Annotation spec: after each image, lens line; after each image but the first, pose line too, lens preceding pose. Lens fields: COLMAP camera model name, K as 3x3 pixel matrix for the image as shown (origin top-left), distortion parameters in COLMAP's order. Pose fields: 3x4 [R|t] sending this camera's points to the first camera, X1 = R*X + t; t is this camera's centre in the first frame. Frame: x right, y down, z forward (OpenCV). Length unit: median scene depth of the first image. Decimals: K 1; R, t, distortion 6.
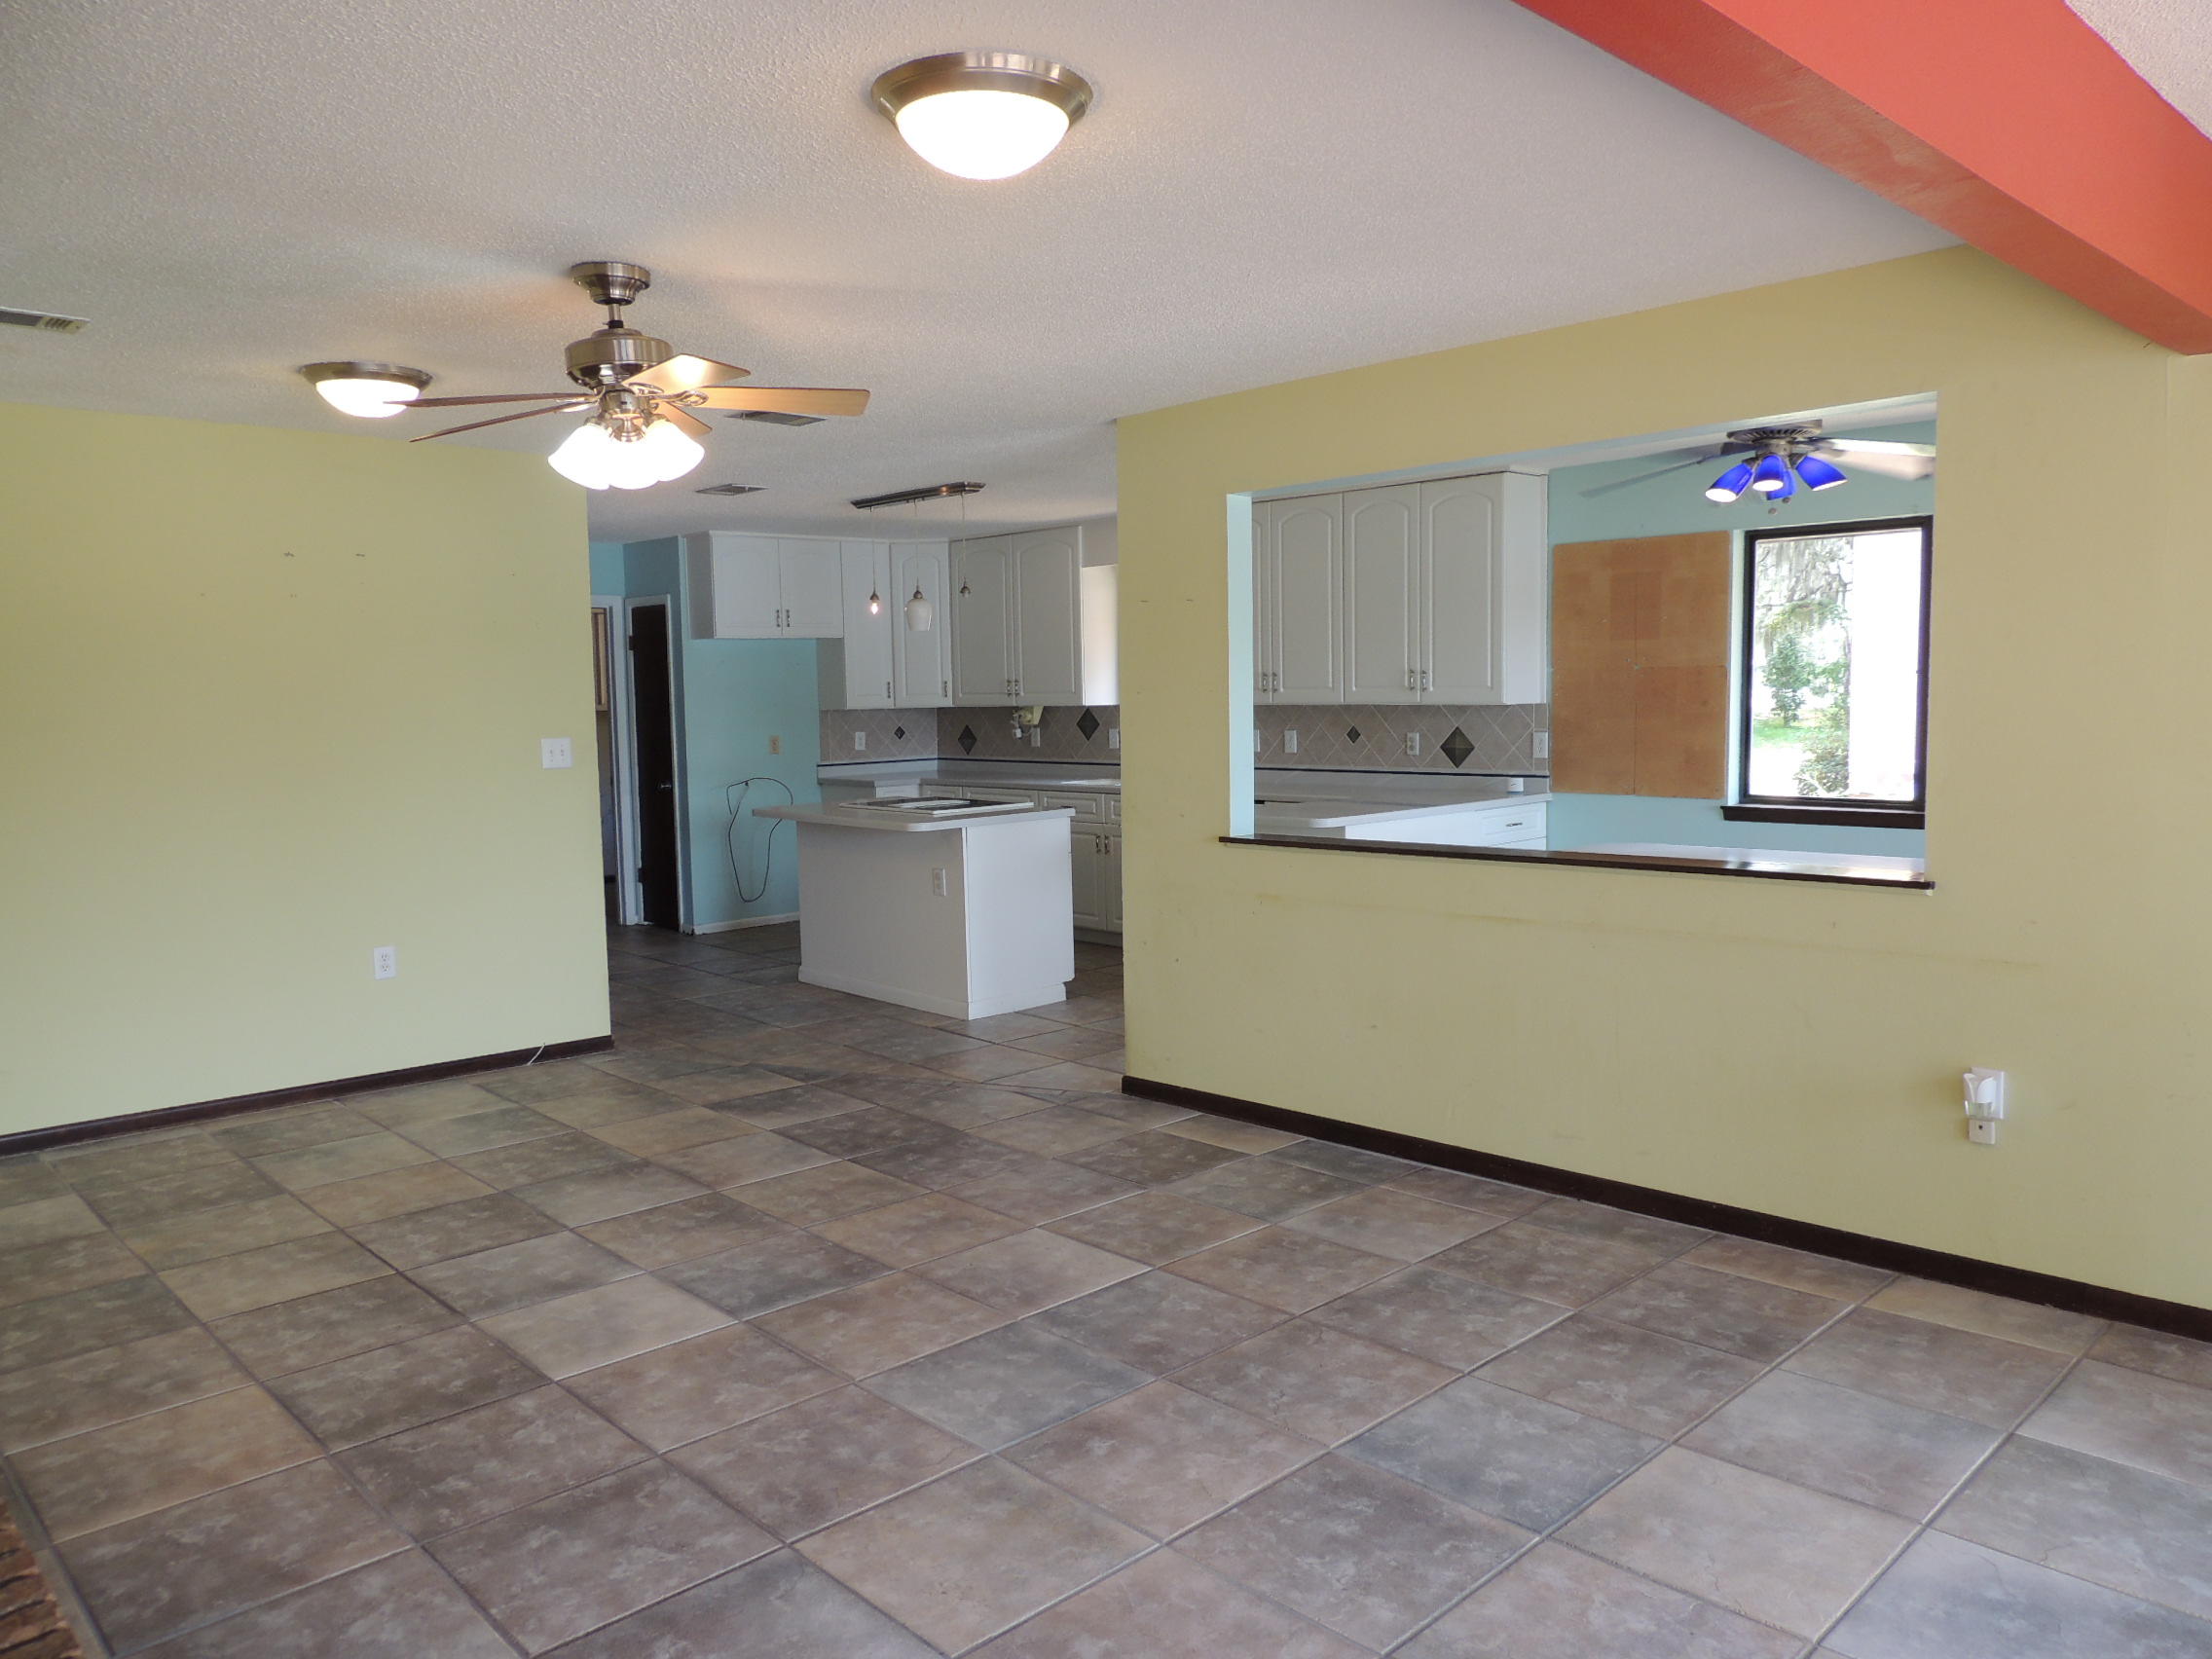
lens RADIAL K [[1569.3, 0, 1116.4], [0, 1569.3, 814.6], [0, 0, 1]] dist [-0.036788, 0.019430]
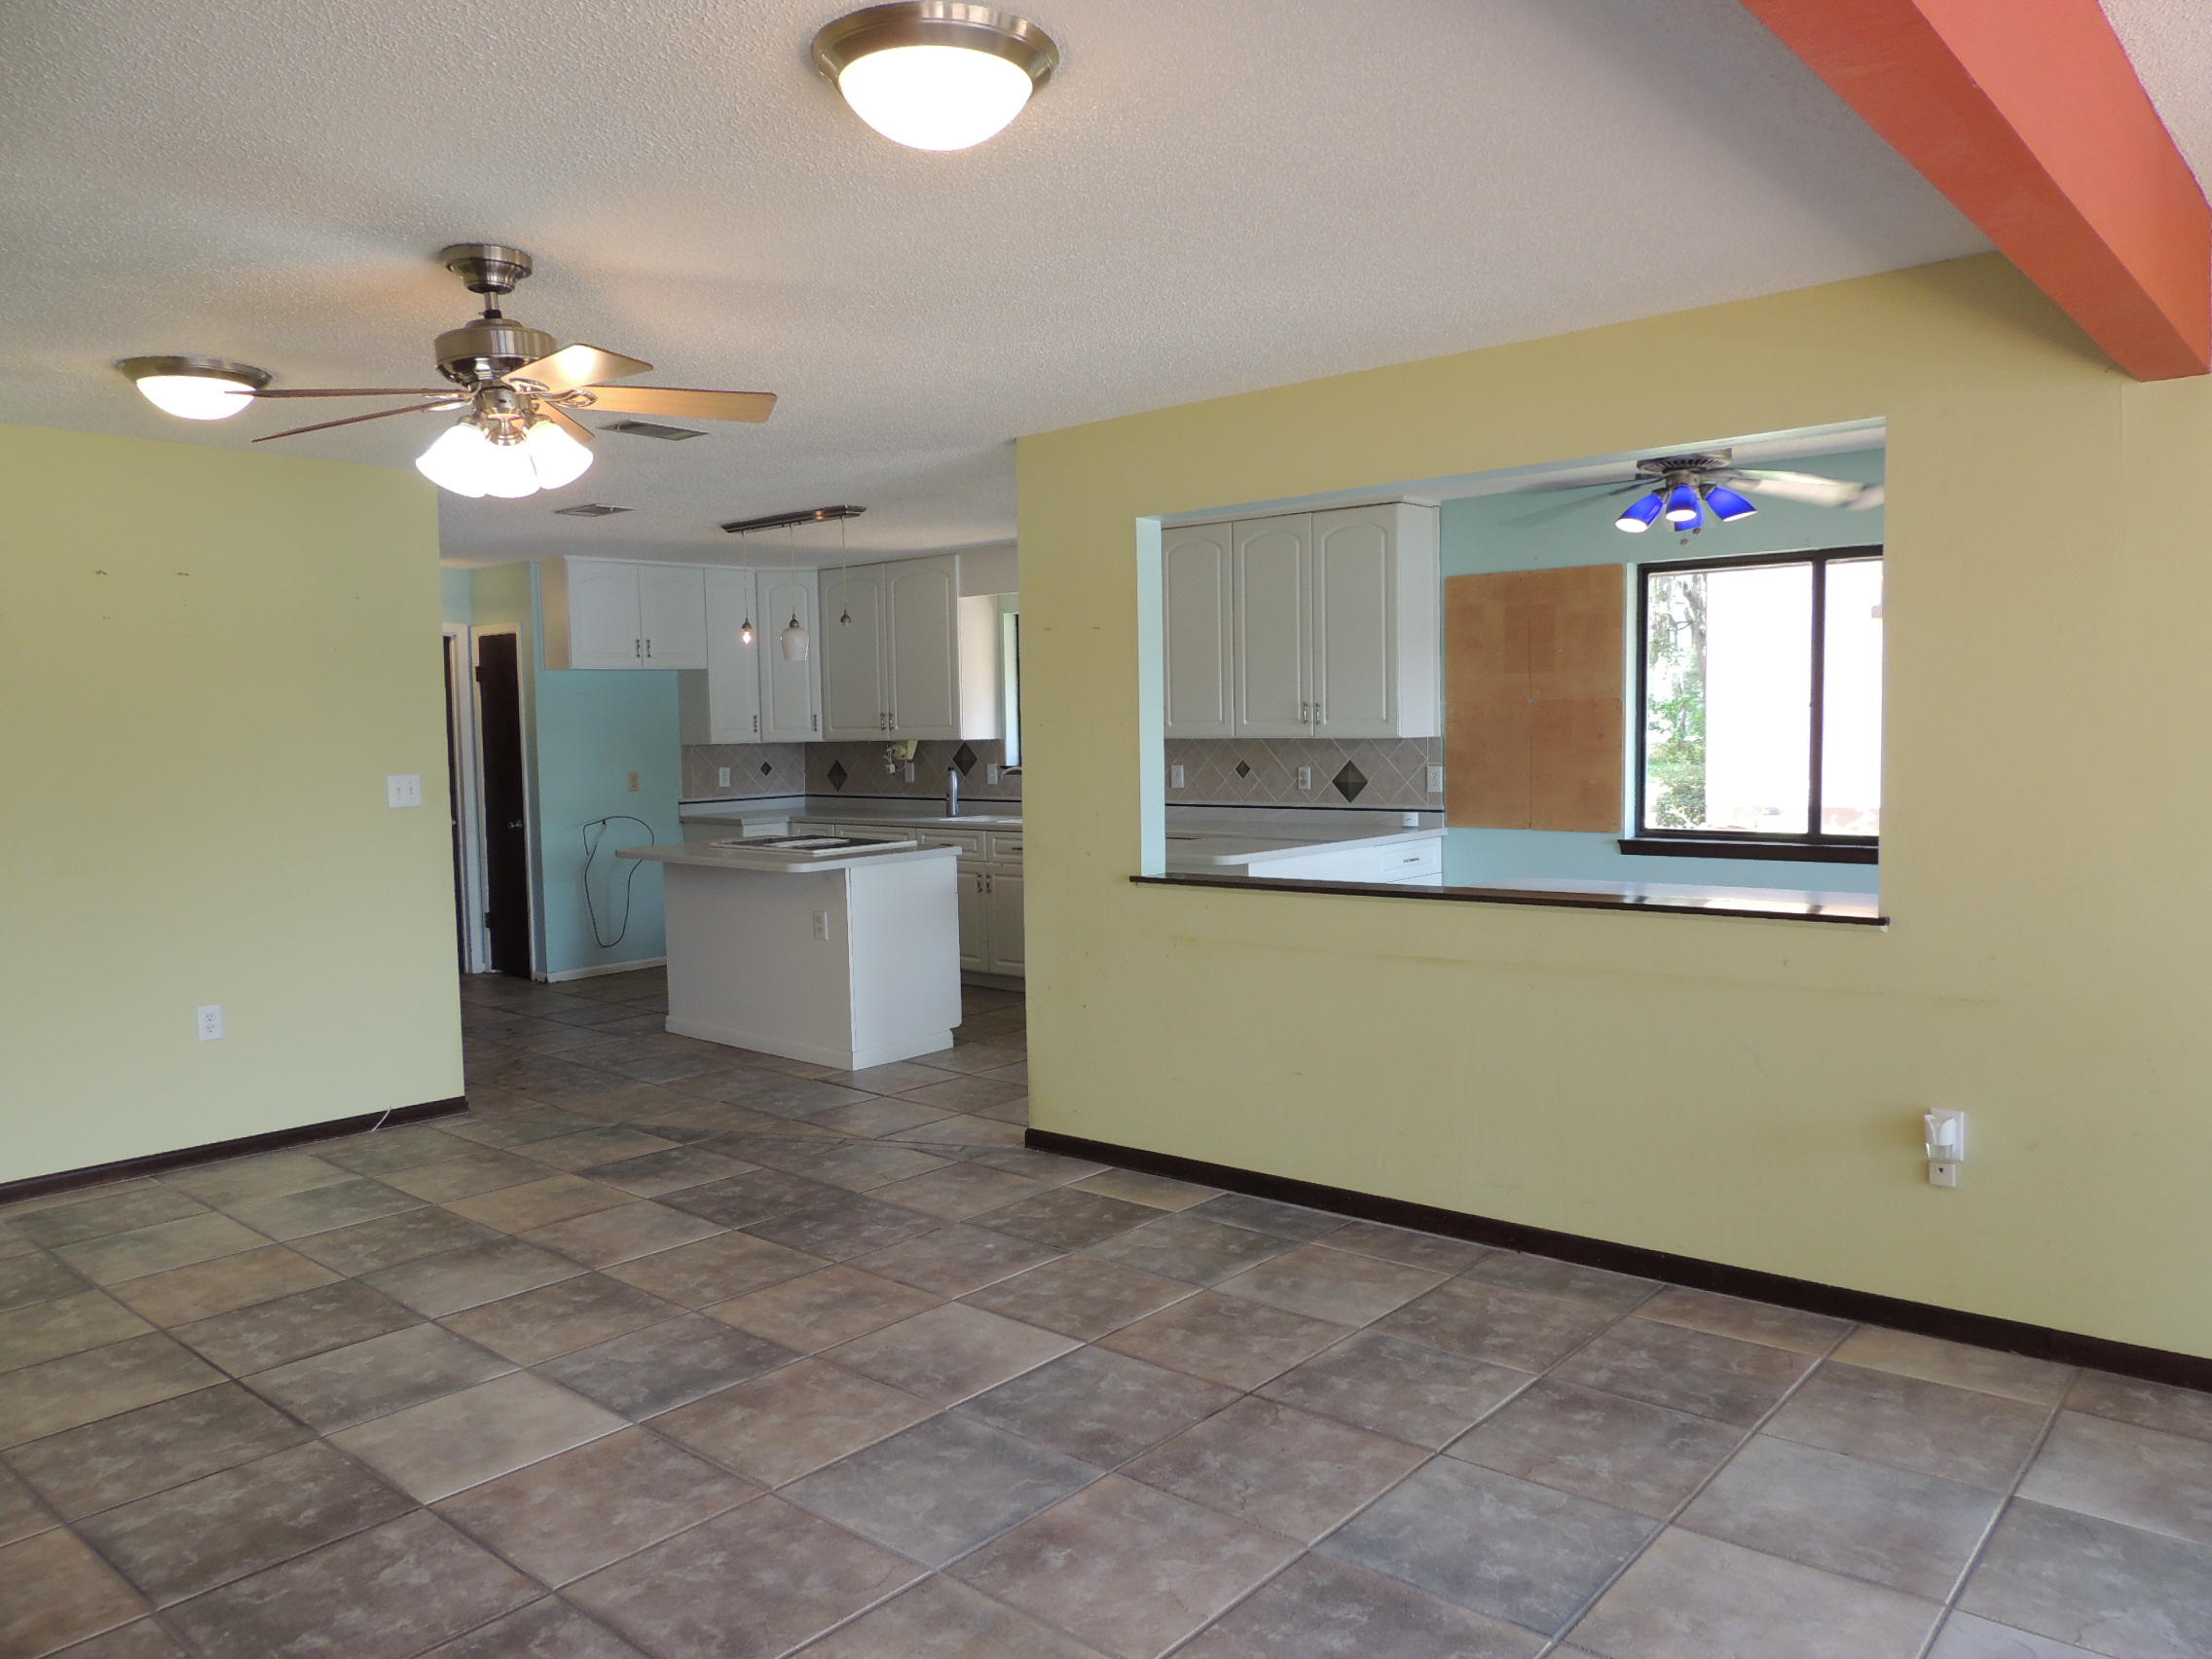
lens RADIAL K [[1569.3, 0, 1117.9], [0, 1569.3, 818.7], [0, 0, 1]] dist [-0.036788, 0.019430]
pose [[0.995260, -0.005416, 0.097095, -0.047178], [0.007363, 0.999779, -0.019699, -0.002853], [-0.096967, 0.020321, 0.995080, 0.072038]]
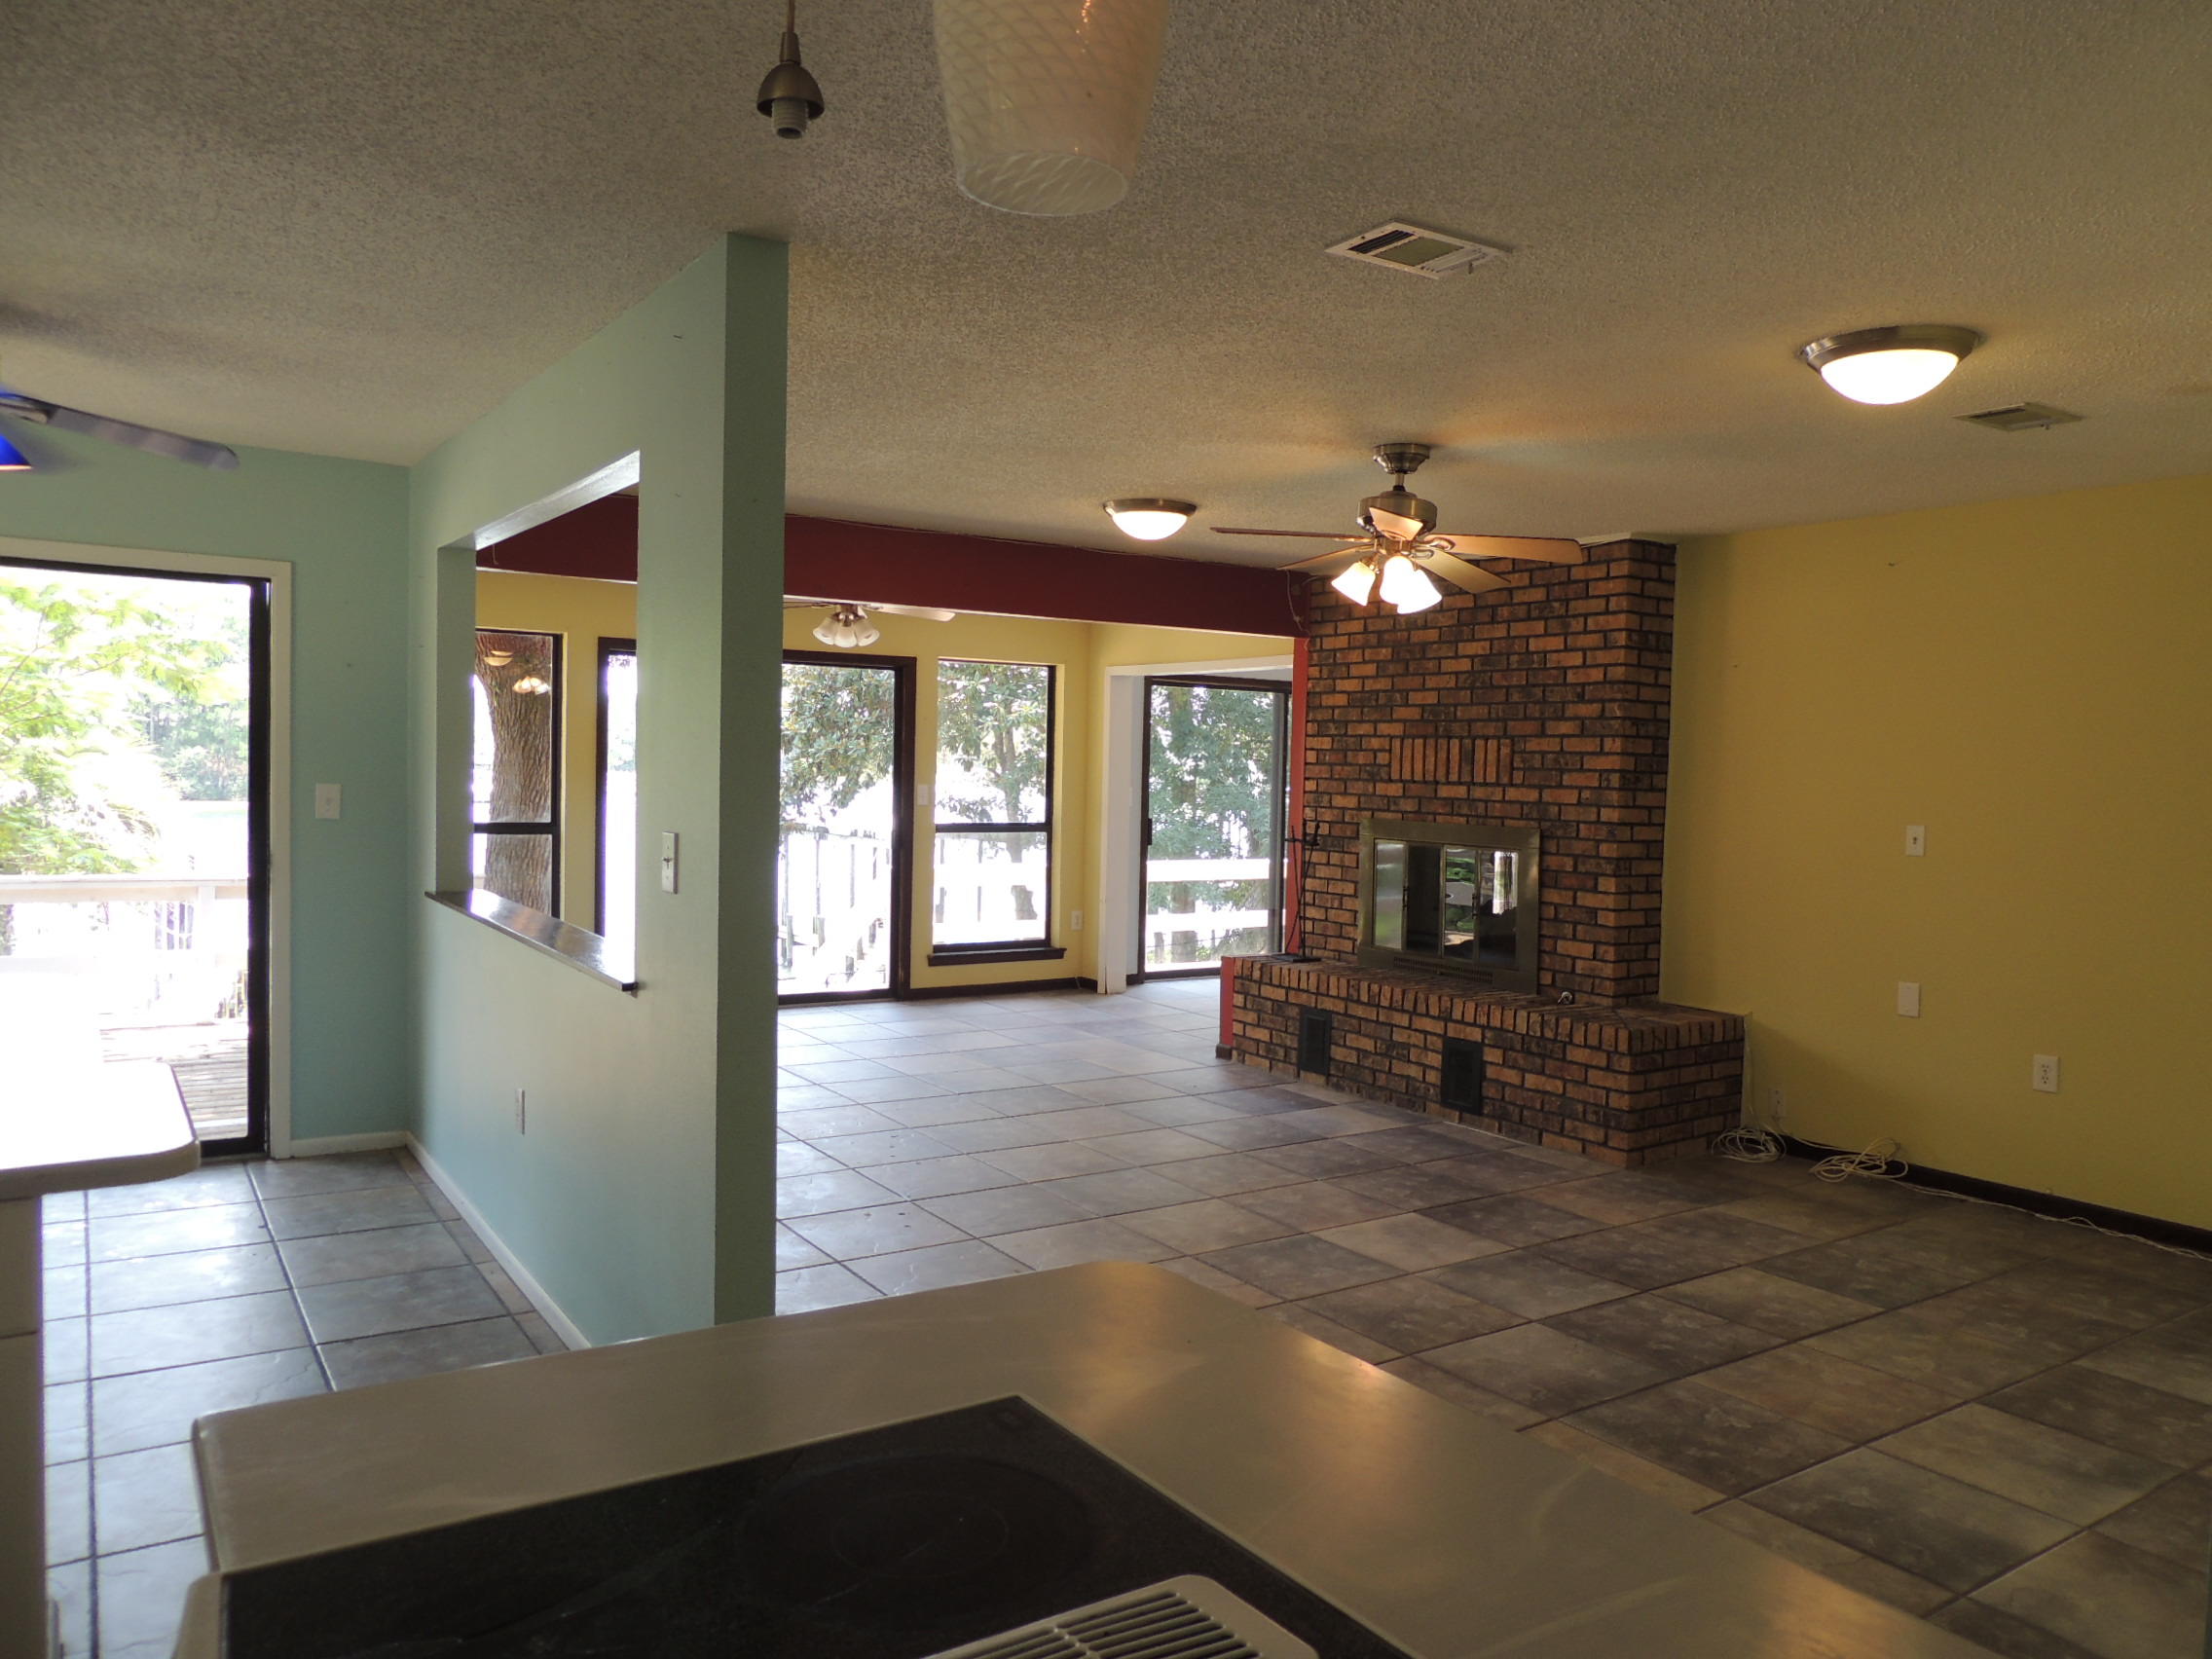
lens RADIAL K [[1569.3, 0, 1103.1], [0, 1569.3, 836.9], [0, 0, 1]] dist [-0.036788, 0.019430]
pose [[-0.982922, -0.012113, 0.183622, -0.294697], [0.009828, 0.992952, 0.118113, -0.161922], [-0.183758, 0.117900, -0.975875, 2.179210]]
